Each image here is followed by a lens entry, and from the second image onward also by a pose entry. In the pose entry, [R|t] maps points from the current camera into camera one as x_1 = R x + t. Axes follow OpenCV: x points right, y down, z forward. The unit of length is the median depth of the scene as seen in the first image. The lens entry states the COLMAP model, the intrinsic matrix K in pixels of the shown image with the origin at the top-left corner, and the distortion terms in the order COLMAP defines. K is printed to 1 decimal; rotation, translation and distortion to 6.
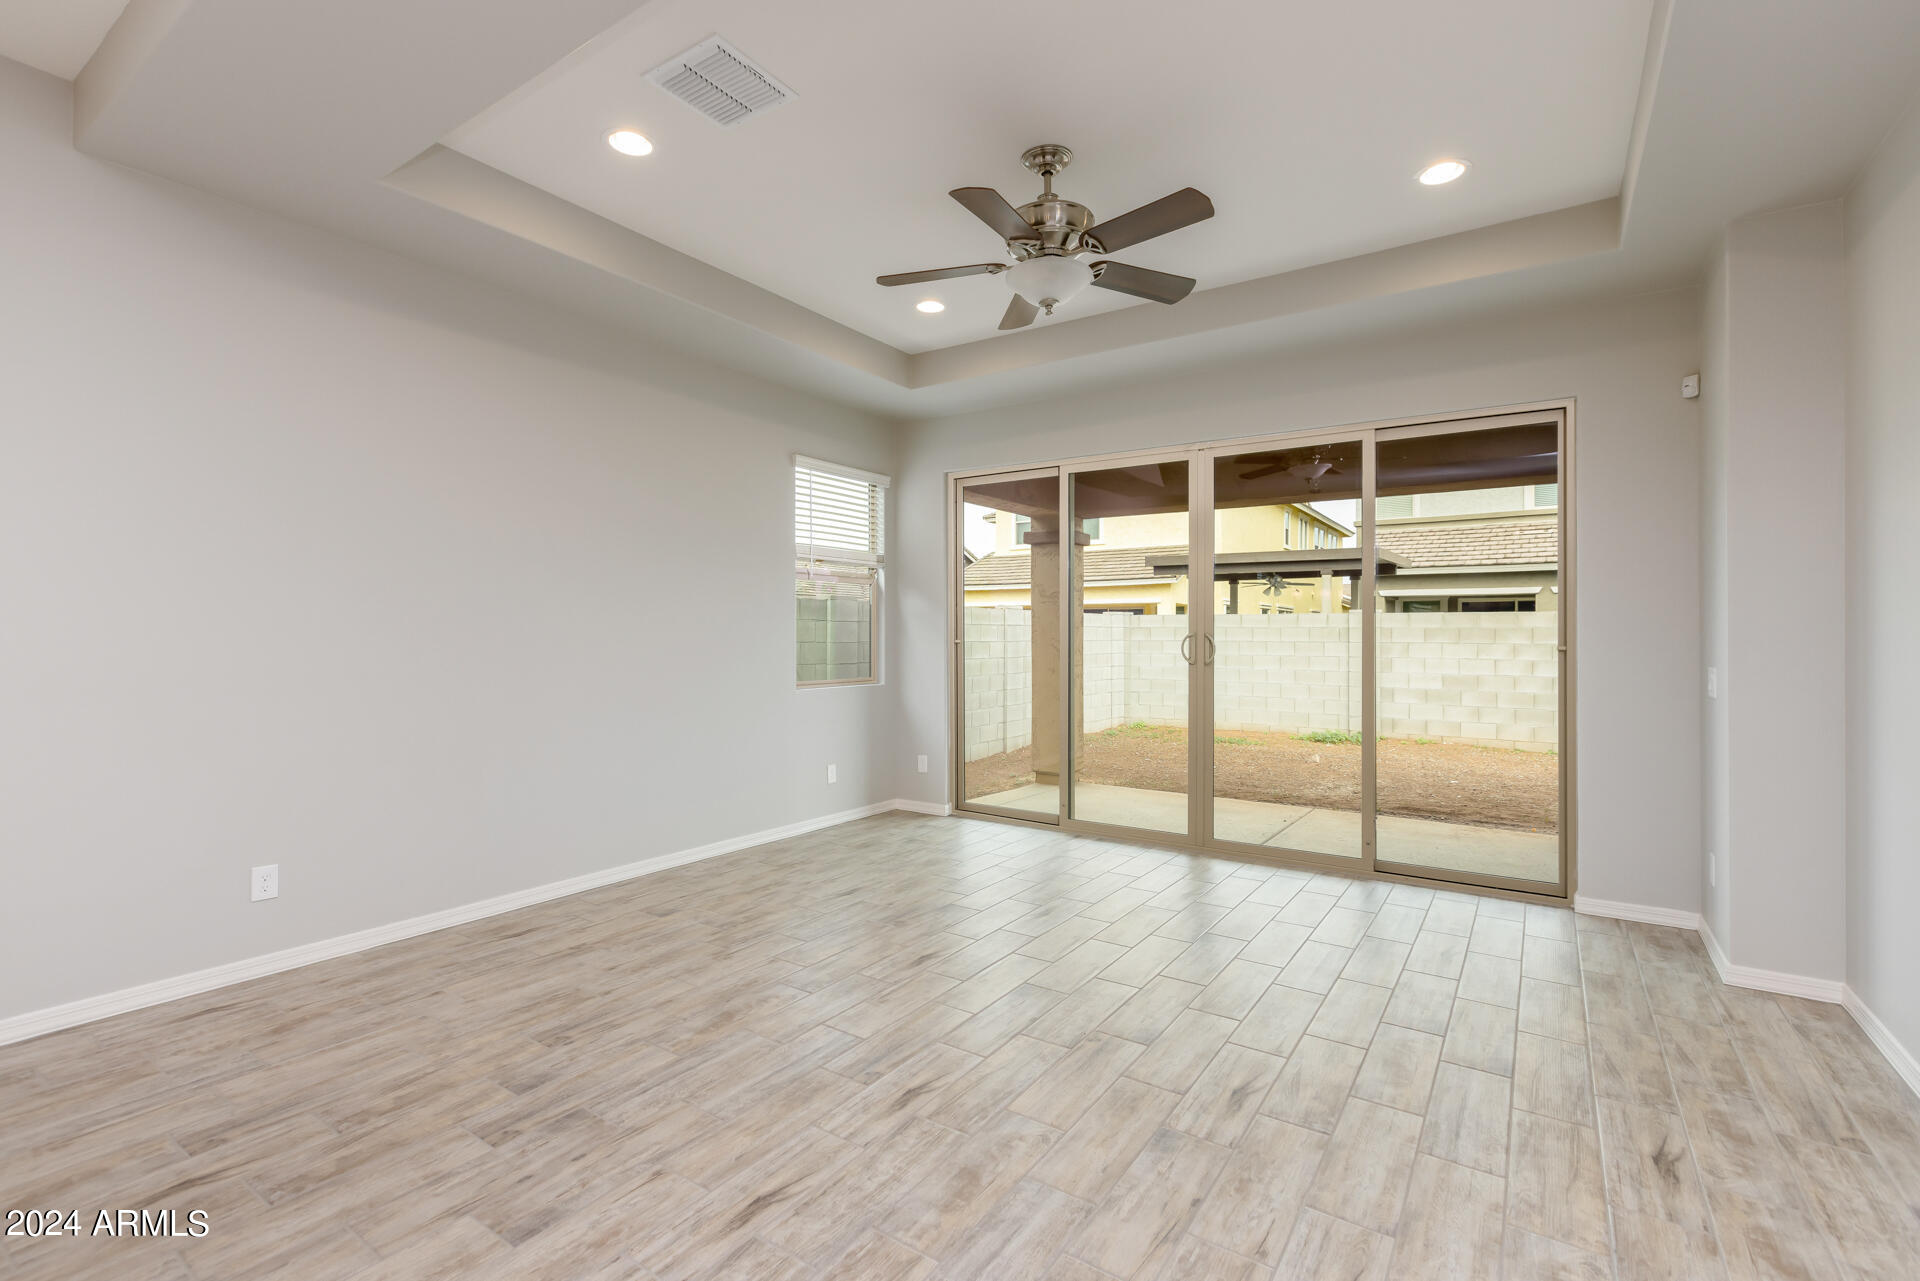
lens RADIAL K [[854.1, 0, 947.1], [0, 854.1, 627.2], [0, 0, 1]] dist [0.002080, -0.000130]
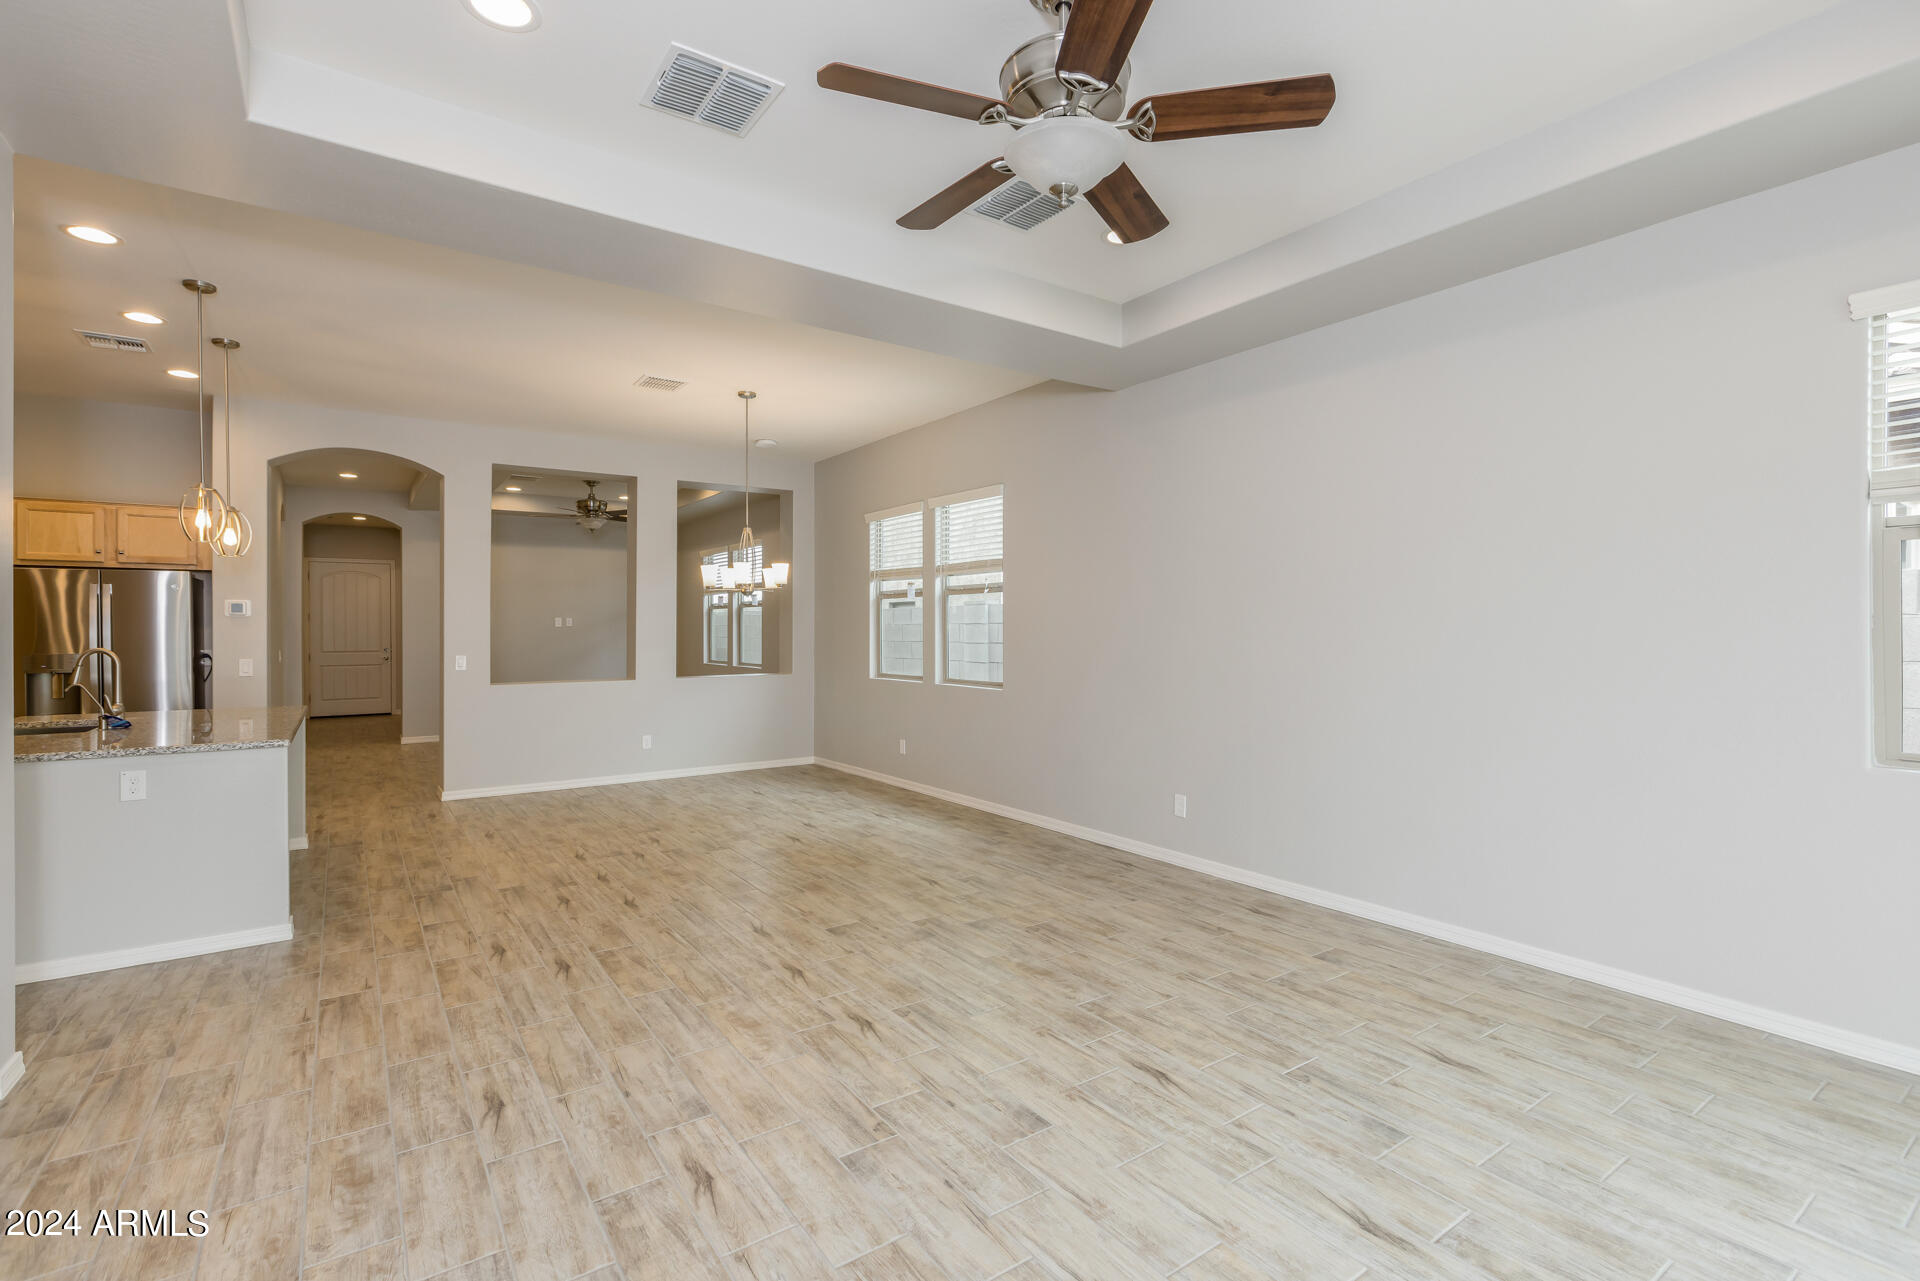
lens RADIAL K [[877.5, 0, 955.6], [0, 877.5, 624.6], [0, 0, 1]] dist [0.001628, -0.000256]
pose [[-0.346516, -0.008344, -0.938007, 0.849633], [0.009980, 0.999871, -0.012581, -0.013043], [0.937991, -0.013721, -0.346388, 1.197182]]
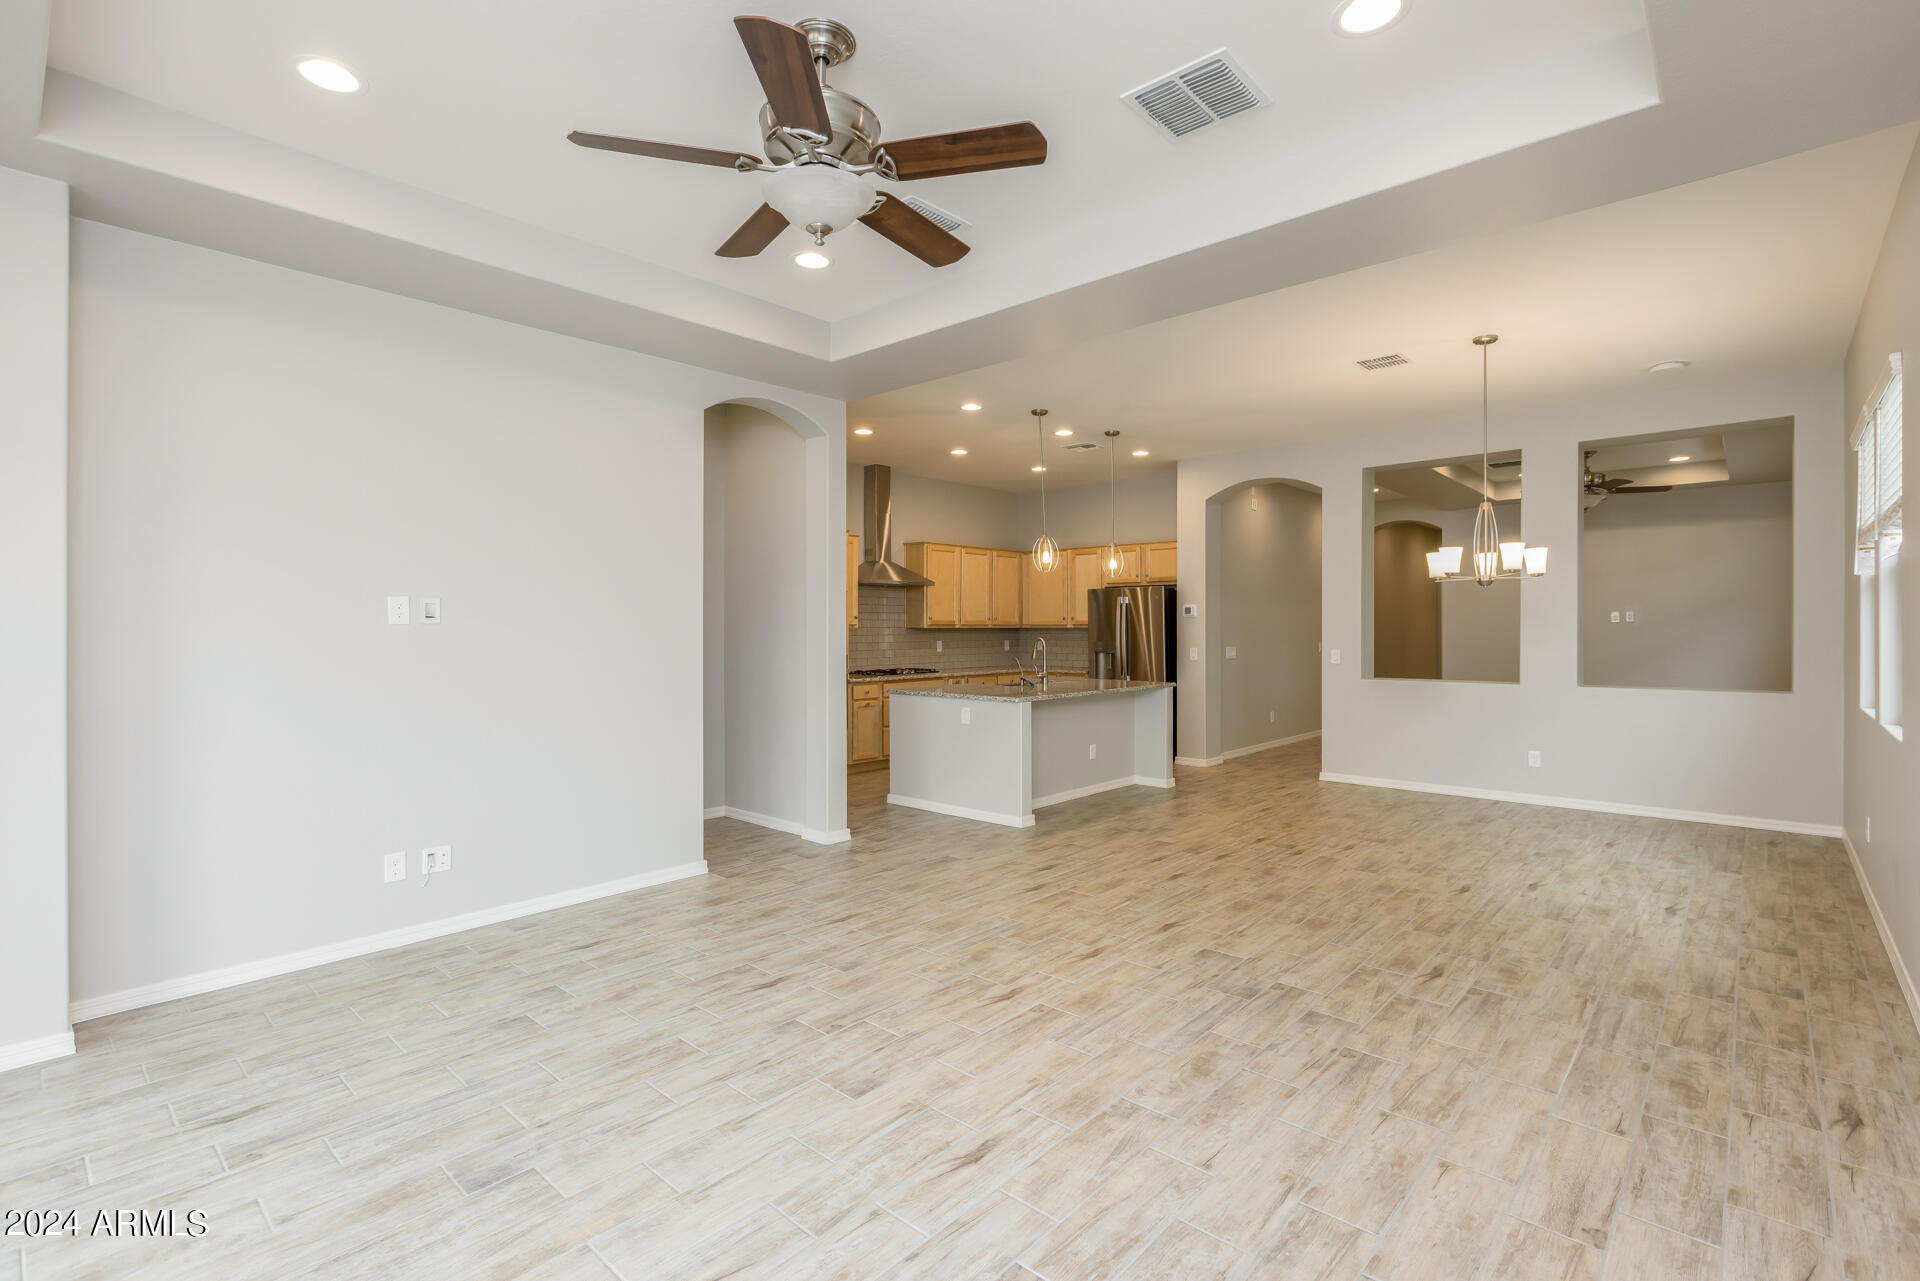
lens RADIAL K [[877.5, 0, 955.6], [0, 877.5, 624.6], [0, 0, 1]] dist [0.001628, -0.000256]
pose [[-0.991174, -0.000295, 0.132570, -0.109192], [-0.001825, 0.999933, -0.011417, -0.015026], [-0.132558, -0.011558, -0.991108, 1.807056]]
